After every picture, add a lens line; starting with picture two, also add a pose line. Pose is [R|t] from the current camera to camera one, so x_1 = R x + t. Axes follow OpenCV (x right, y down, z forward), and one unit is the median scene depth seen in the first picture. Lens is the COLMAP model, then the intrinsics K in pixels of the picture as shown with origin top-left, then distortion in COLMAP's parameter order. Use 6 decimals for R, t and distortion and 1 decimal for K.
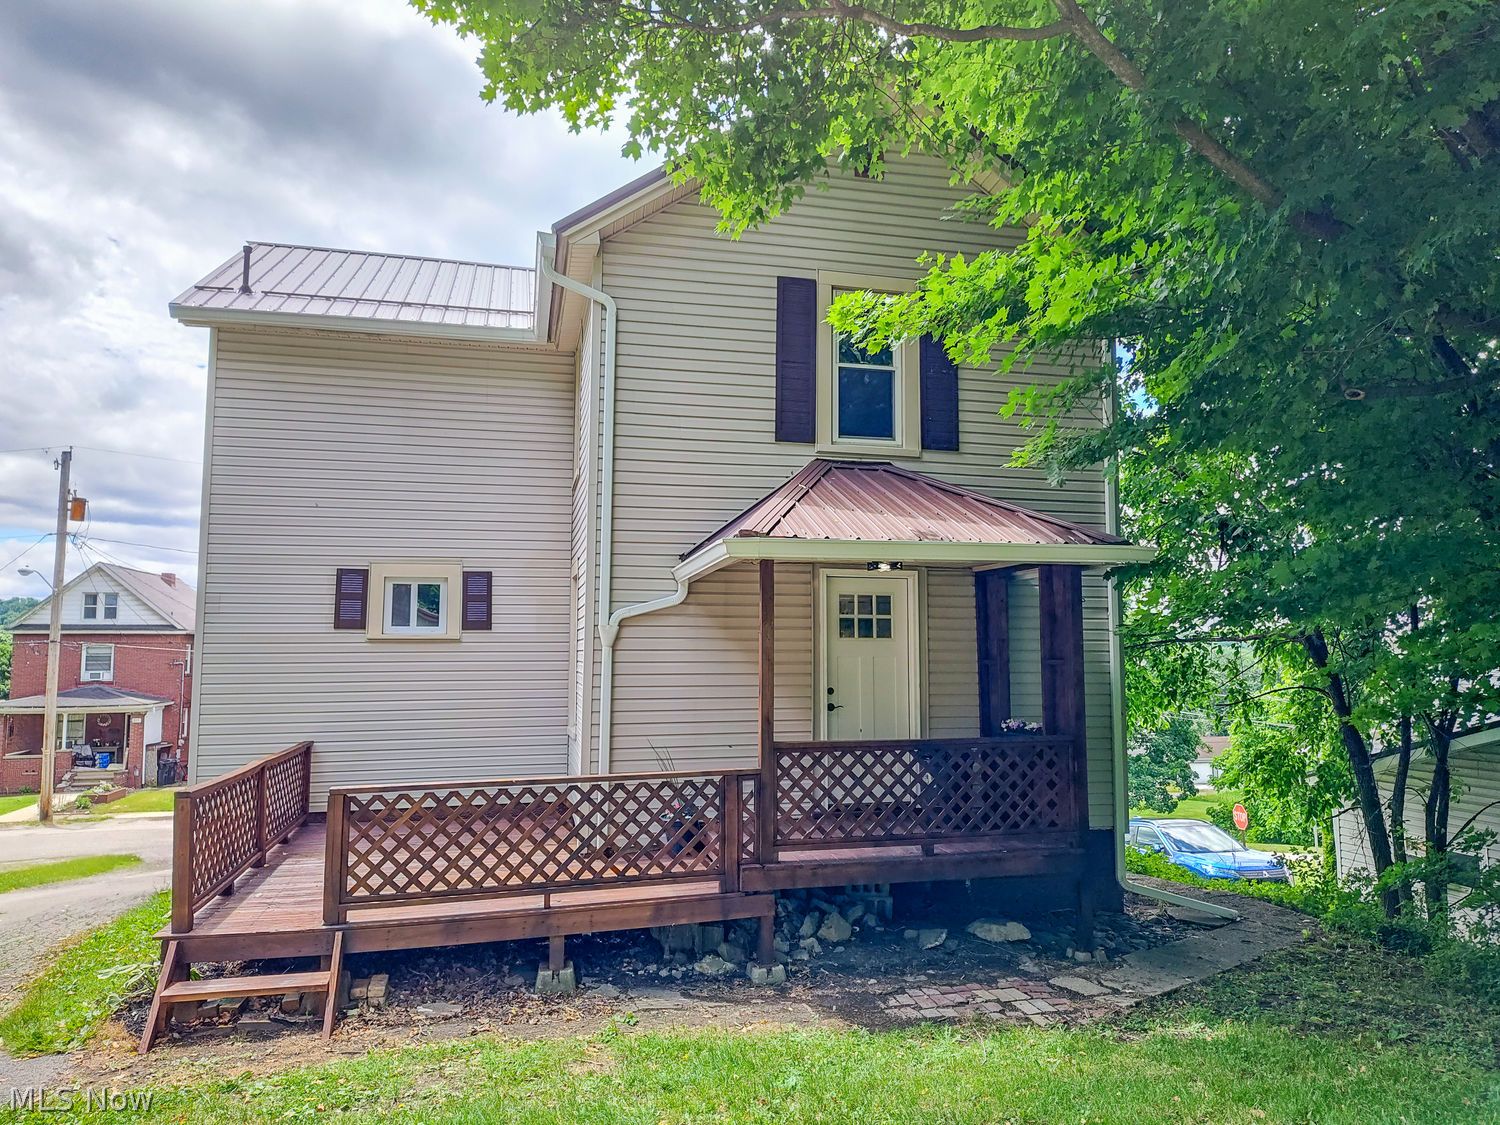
lens RADIAL K [[1028.3, 0, 789.4], [0, 1028.3, 551.2], [0, 0, 1]] dist [0.039306, 0.001963]
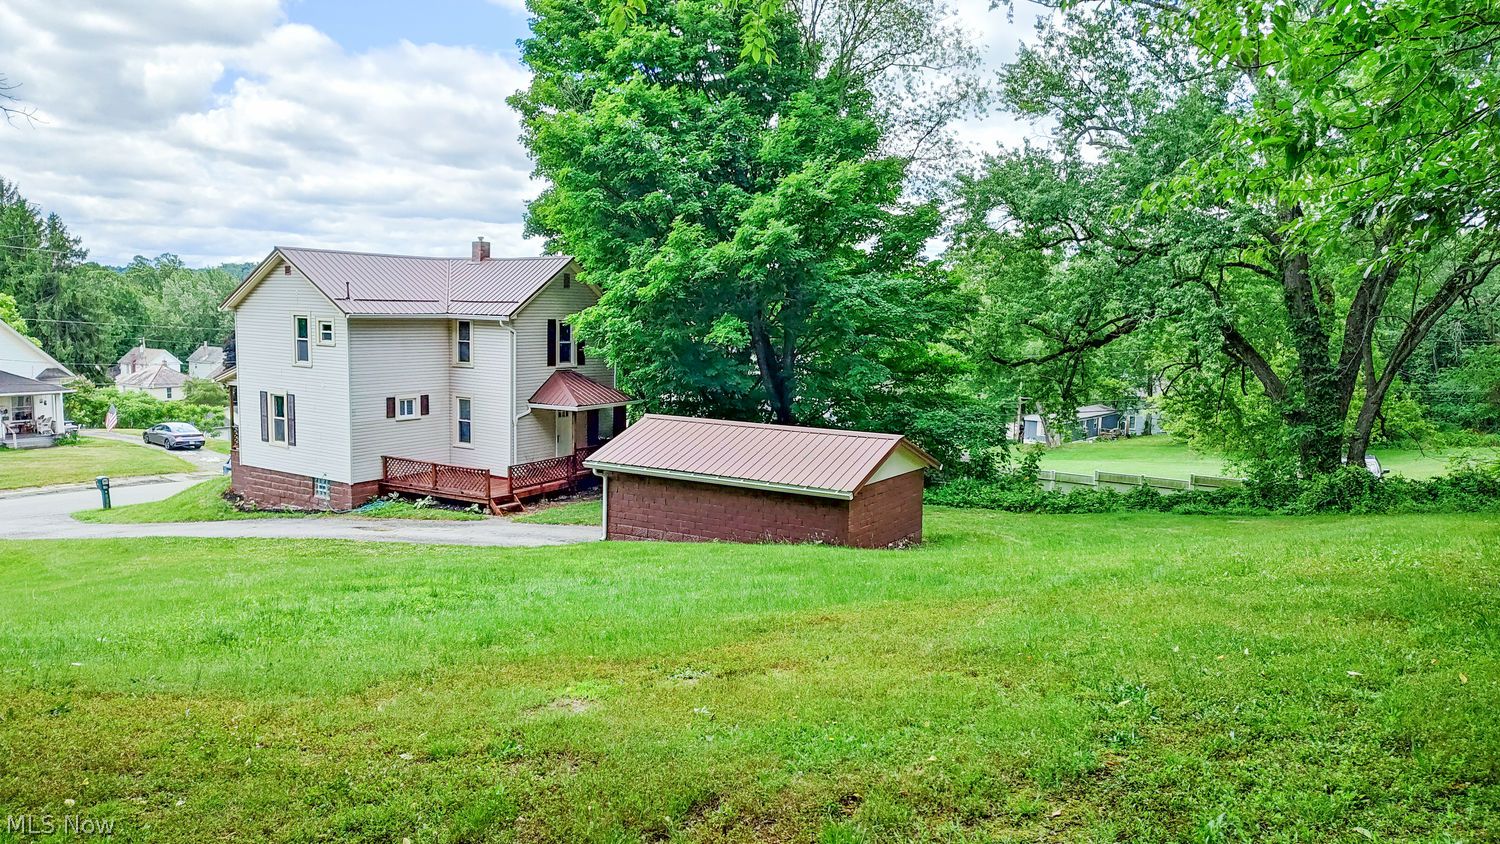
lens RADIAL K [[1010.9, 0, 754.4], [0, 1010.9, 420.7], [0, 0, 1]] dist [0.030057, -0.033146]
pose [[0.719096, -0.063419, 0.692011, -1.932025], [-0.095513, 0.977356, 0.188820, -0.647073], [-0.688316, -0.201876, 0.696755, -1.995905]]
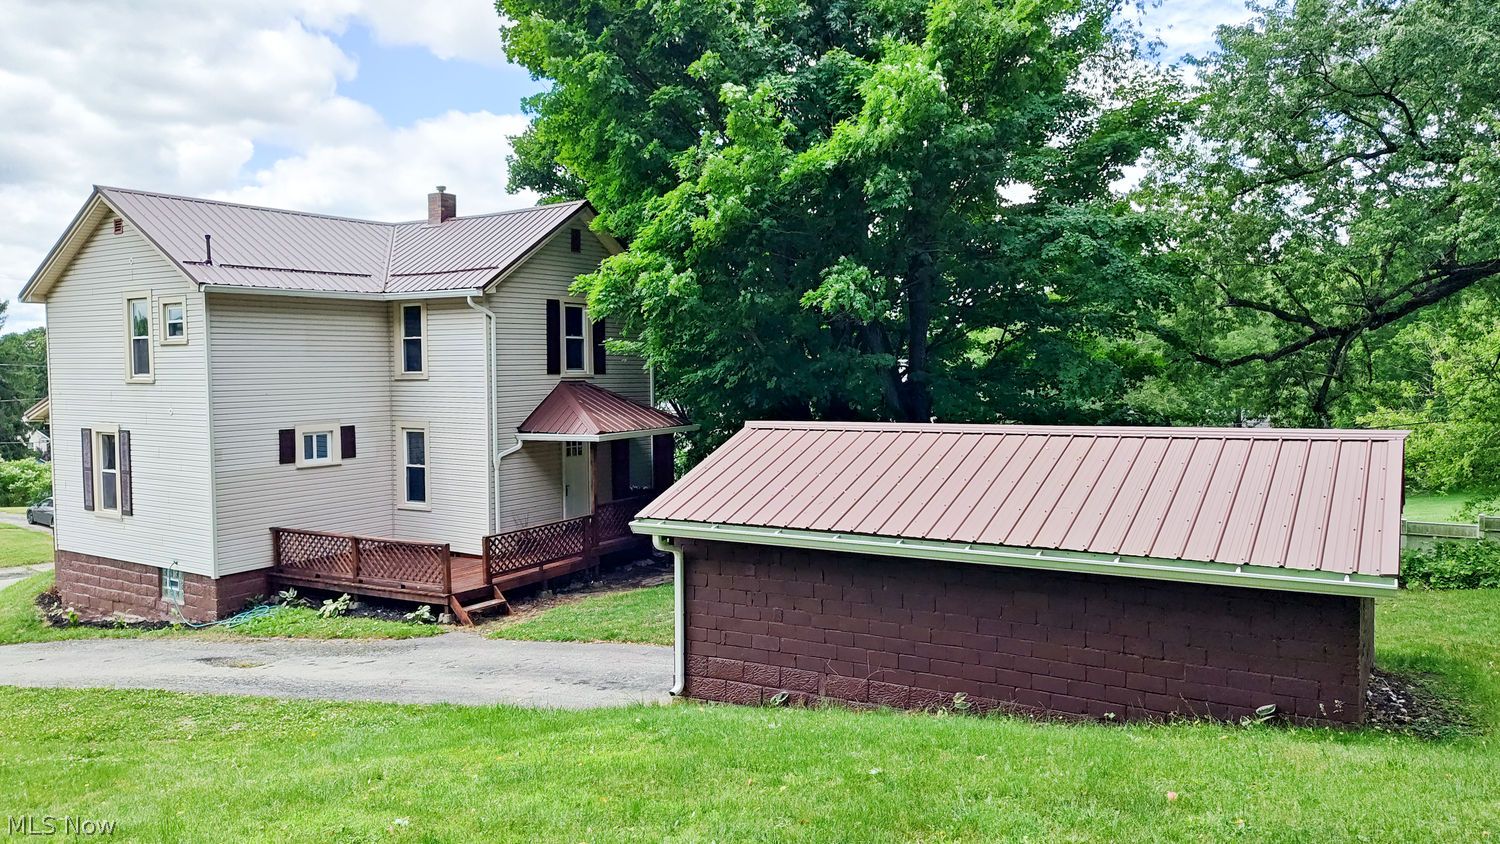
lens RADIAL K [[1010.9, 0, 760.4], [0, 1010.9, 418.8], [0, 0, 1]] dist [0.030057, -0.033146]
pose [[0.714495, -0.042923, 0.698322, -1.215497], [-0.063194, 0.990077, 0.125513, -0.310705], [-0.696781, -0.133808, 0.704693, -0.902342]]
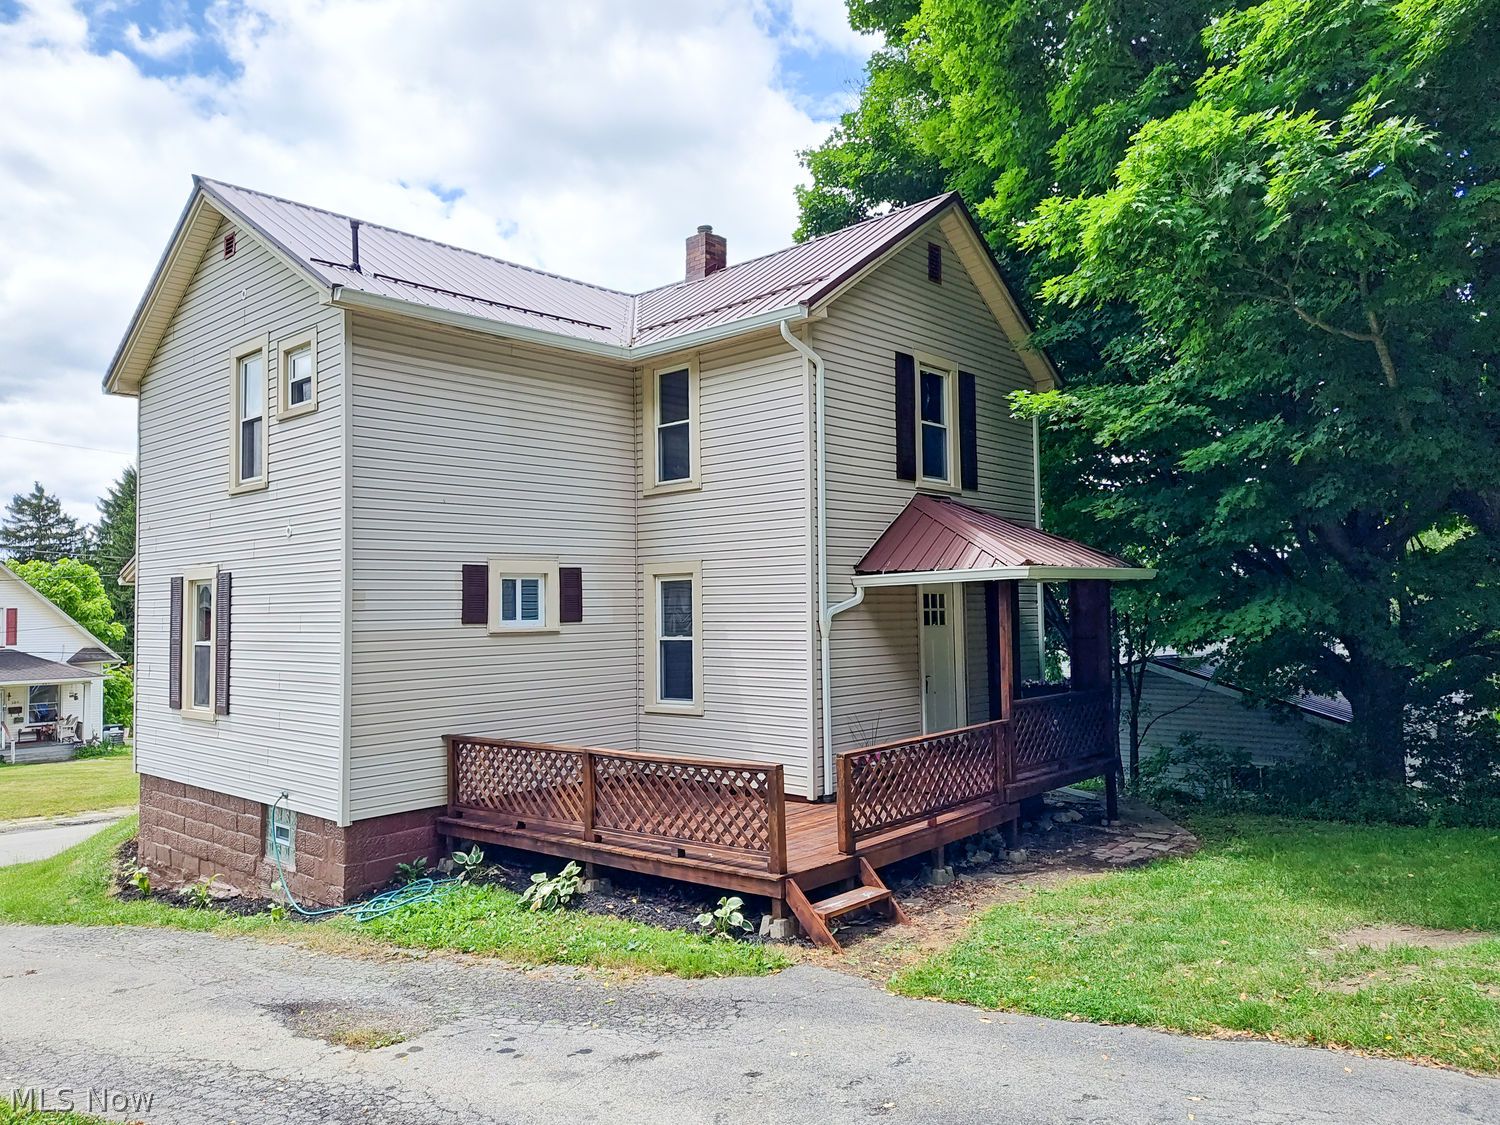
lens RADIAL K [[1028.3, 0, 754.4], [0, 1028.3, 566.3], [0, 0, 1]] dist [0.039306, 0.001963]
pose [[0.828402, 0.009512, 0.560053, -0.880593], [-0.039772, 0.998331, 0.041873, -0.041050], [-0.558720, -0.056962, 0.827398, 0.000490]]
